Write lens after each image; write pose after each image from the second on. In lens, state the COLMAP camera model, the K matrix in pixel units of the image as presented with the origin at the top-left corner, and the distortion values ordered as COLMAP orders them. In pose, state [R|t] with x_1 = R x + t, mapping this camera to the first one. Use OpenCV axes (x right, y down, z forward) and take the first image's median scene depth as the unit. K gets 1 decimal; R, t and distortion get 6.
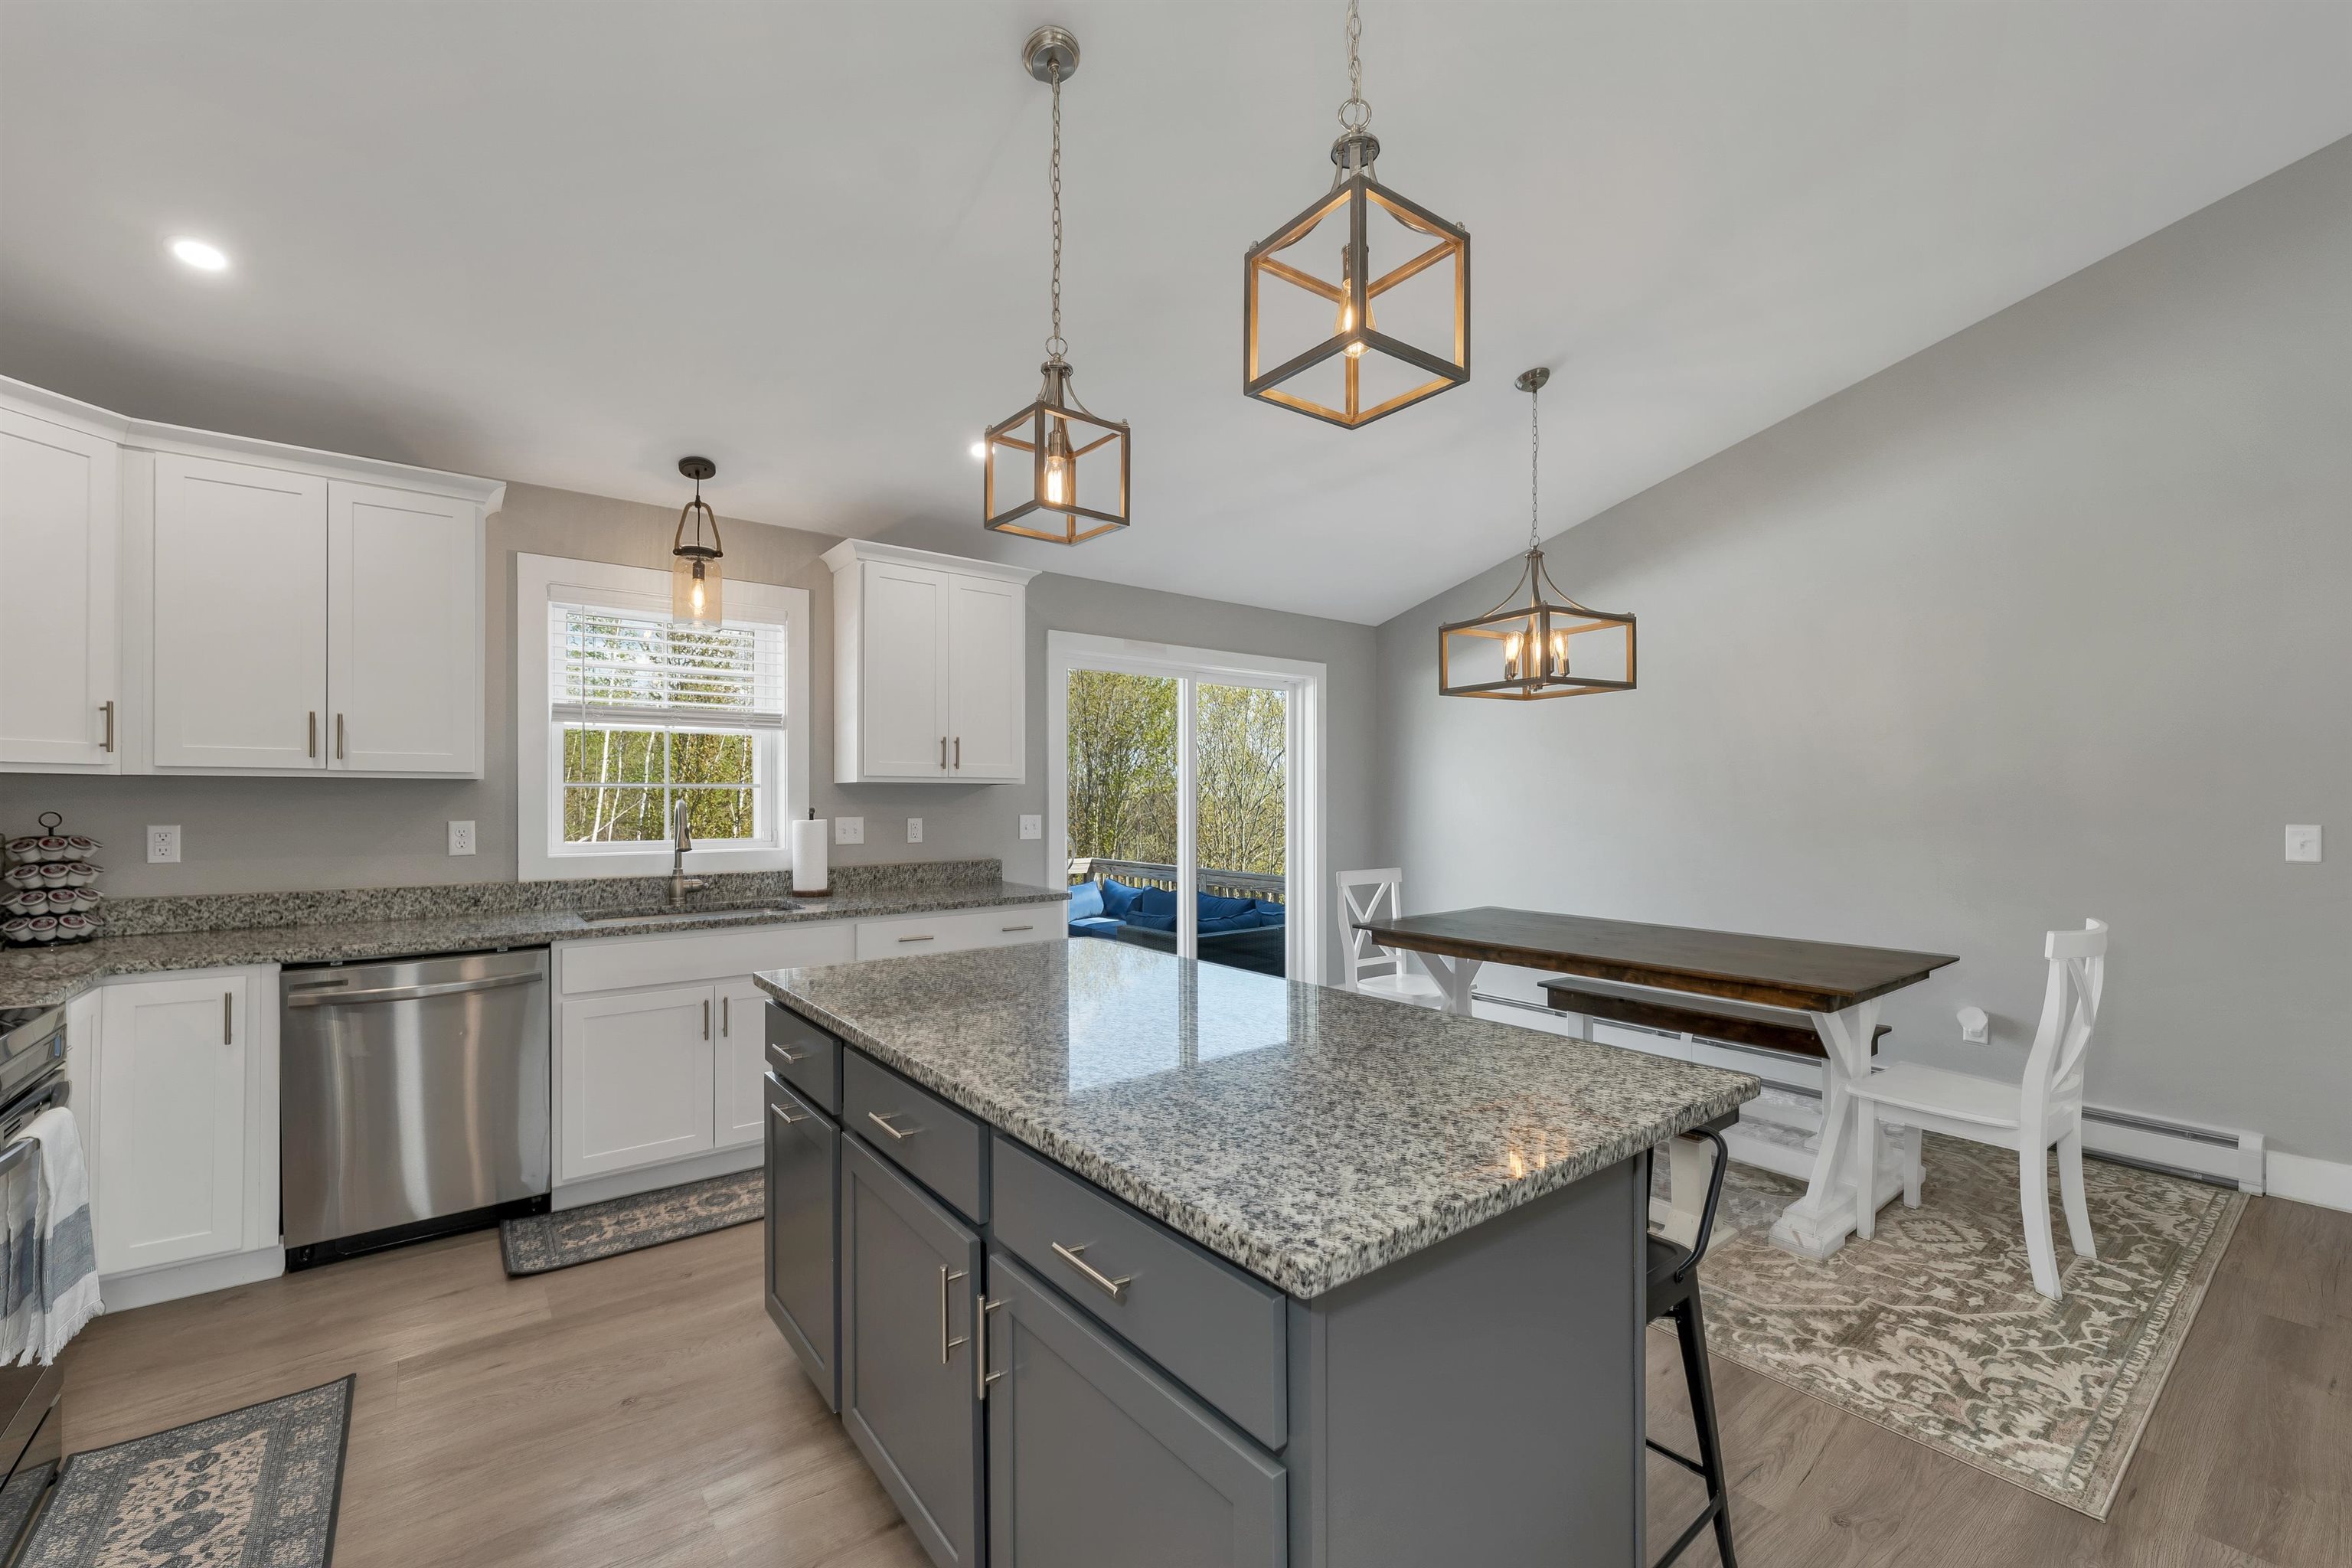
lens RADIAL K [[961.8, 0, 1170.6], [0, 961.8, 799.5], [0, 0, 1]] dist [0.002391, -0.000061]
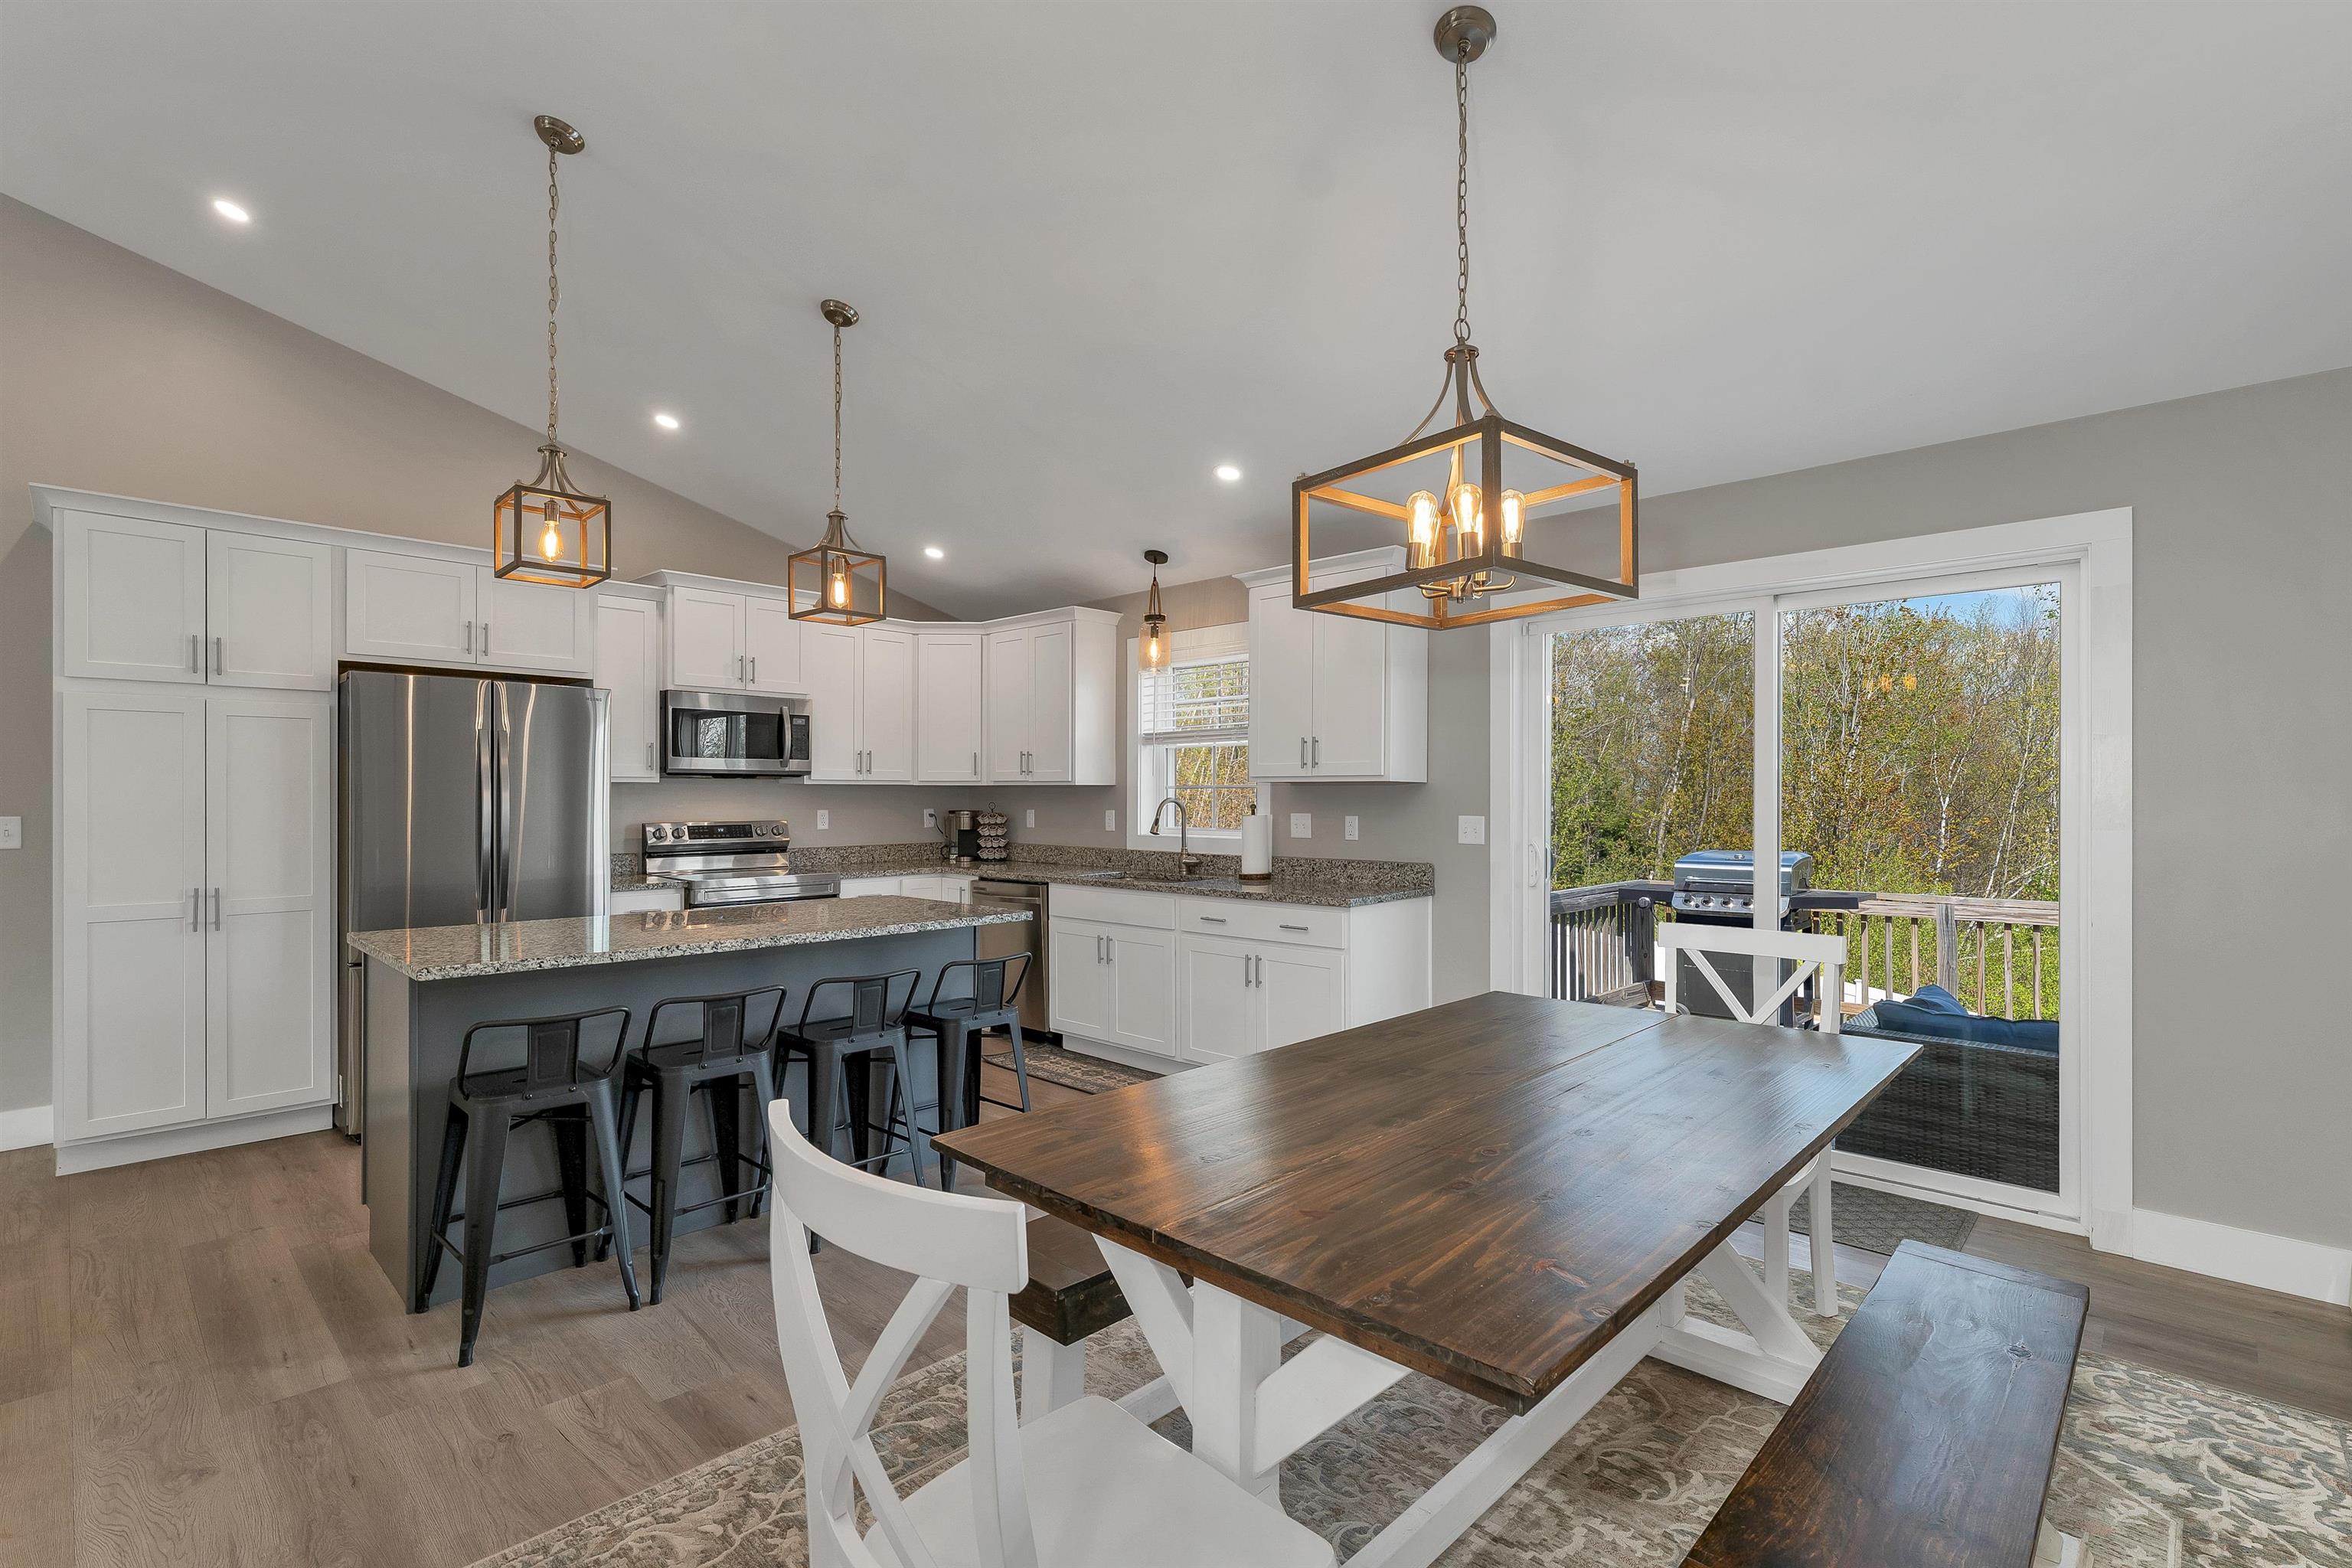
lens RADIAL K [[1068.7, 0, 1172.2], [0, 1068.7, 798.6], [0, 0, 1]] dist [-0.001436, -0.000212]
pose [[0.147319, 0.001646, -0.989088, 1.079021], [-0.003432, 0.999993, 0.001153, 0.000753], [0.989083, 0.003225, 0.147324, 0.836203]]
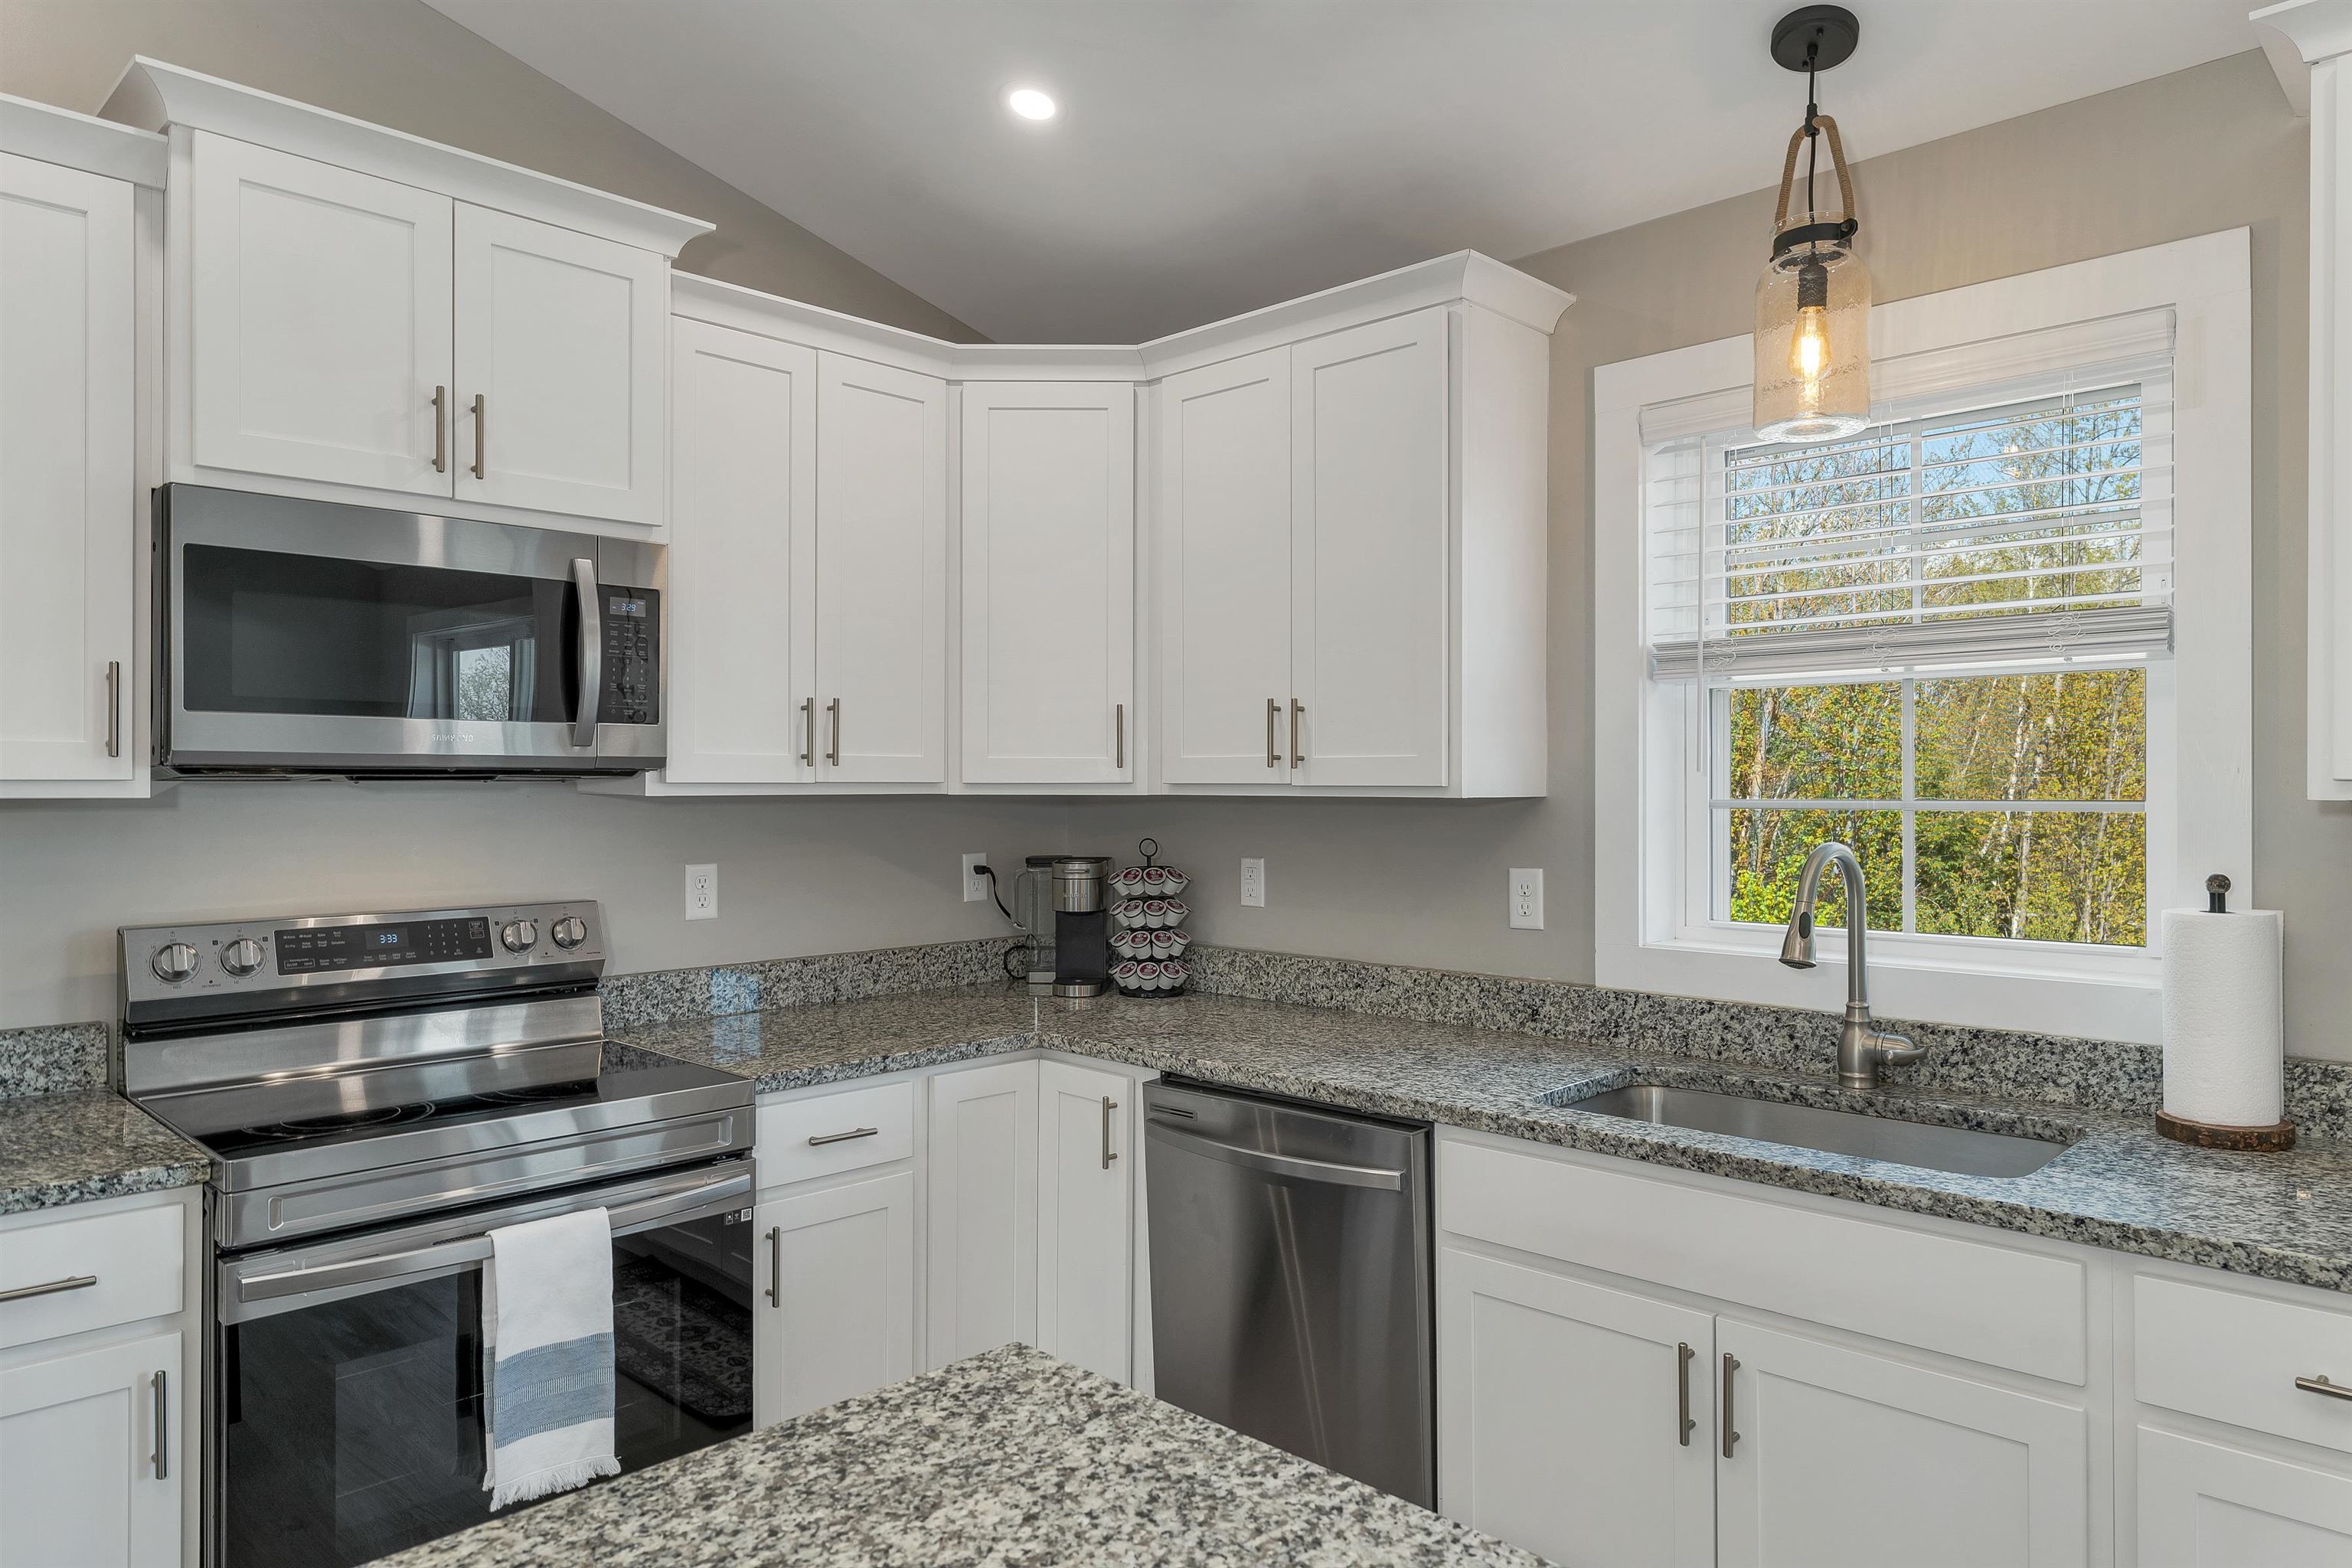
lens RADIAL K [[1483.2, 0, 1176.0], [0, 1483.2, 784.0], [0, 0, 1]] dist [0.001309, -0.001521]
pose [[0.141190, -0.002832, -0.989979, 0.103295], [-0.002276, 0.999992, -0.003185, -0.023981], [0.989980, 0.002703, 0.141182, 0.670618]]
